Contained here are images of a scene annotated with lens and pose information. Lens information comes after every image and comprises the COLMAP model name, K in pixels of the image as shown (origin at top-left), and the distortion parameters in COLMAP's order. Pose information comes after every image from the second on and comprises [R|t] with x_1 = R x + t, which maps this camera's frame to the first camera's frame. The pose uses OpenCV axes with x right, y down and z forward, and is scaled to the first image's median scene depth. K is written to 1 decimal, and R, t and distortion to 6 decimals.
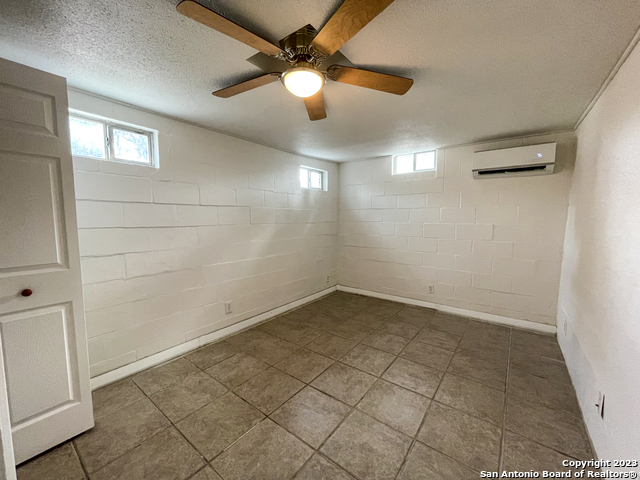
lens RADIAL K [[260.3, 0, 321.1], [0, 260.3, 240.6], [0, 0, 1]] dist [-0.000968, -0.000367]
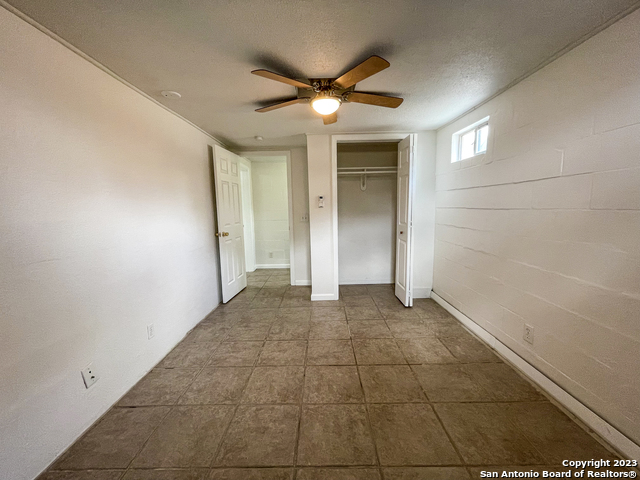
lens RADIAL K [[260.3, 0, 321.2], [0, 260.3, 239.3], [0, 0, 1]] dist [-0.000968, -0.000367]
pose [[-0.795597, 0.091680, -0.598850, 0.560832], [-0.039808, 0.978436, 0.202678, -0.118695], [0.604518, 0.185089, -0.774791, 1.445009]]
